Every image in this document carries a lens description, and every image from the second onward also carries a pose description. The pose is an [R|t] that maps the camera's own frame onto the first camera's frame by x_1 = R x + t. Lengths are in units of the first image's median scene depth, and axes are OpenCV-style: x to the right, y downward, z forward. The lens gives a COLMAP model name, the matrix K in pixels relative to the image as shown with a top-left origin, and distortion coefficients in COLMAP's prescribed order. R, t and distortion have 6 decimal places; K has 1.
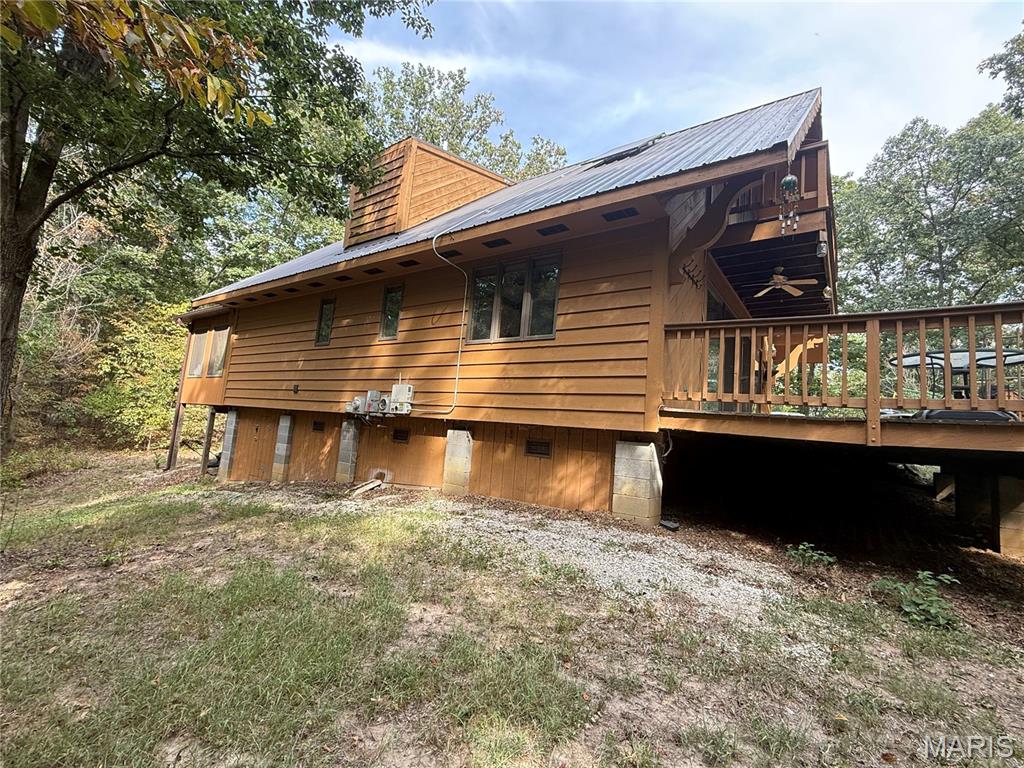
lens RADIAL K [[457.8, 0, 510.4], [0, 457.8, 385.0], [0, 0, 1]] dist [0.009036, -0.000549]
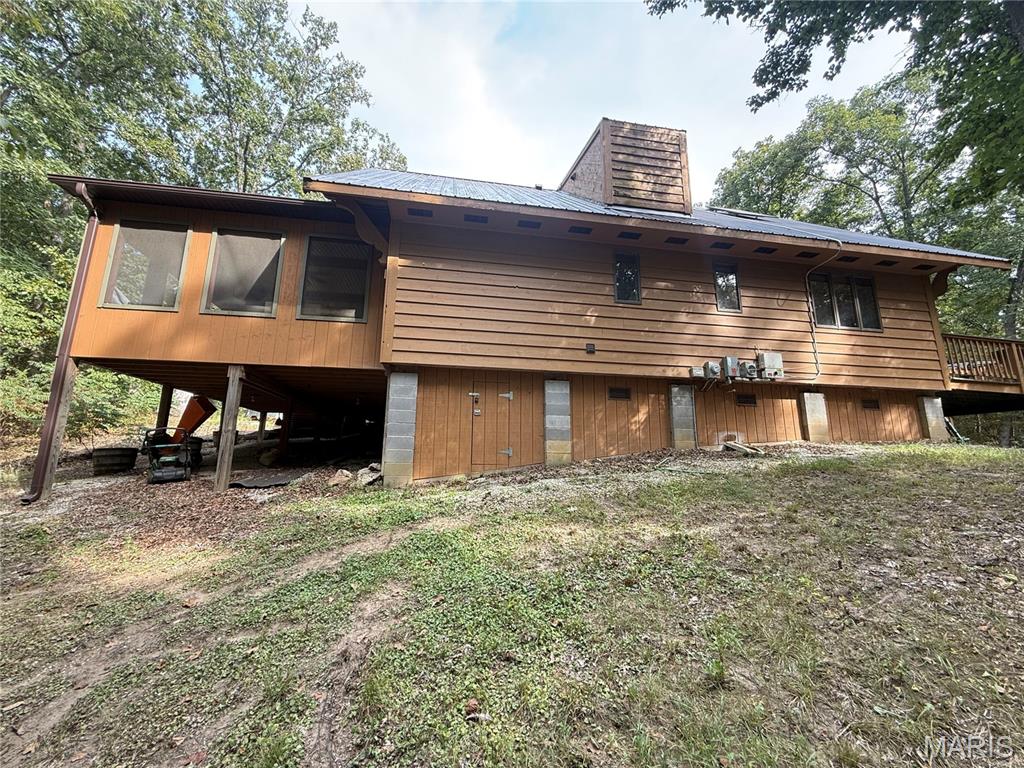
lens RADIAL K [[405.7, 0, 510.0], [0, 405.7, 381.4], [0, 0, 1]] dist [-0.006138, -0.000323]
pose [[0.707054, 0.058245, 0.704757, -1.432086], [-0.036493, 0.998280, -0.045891, 0.142223], [-0.706217, 0.006729, 0.707963, 0.760864]]
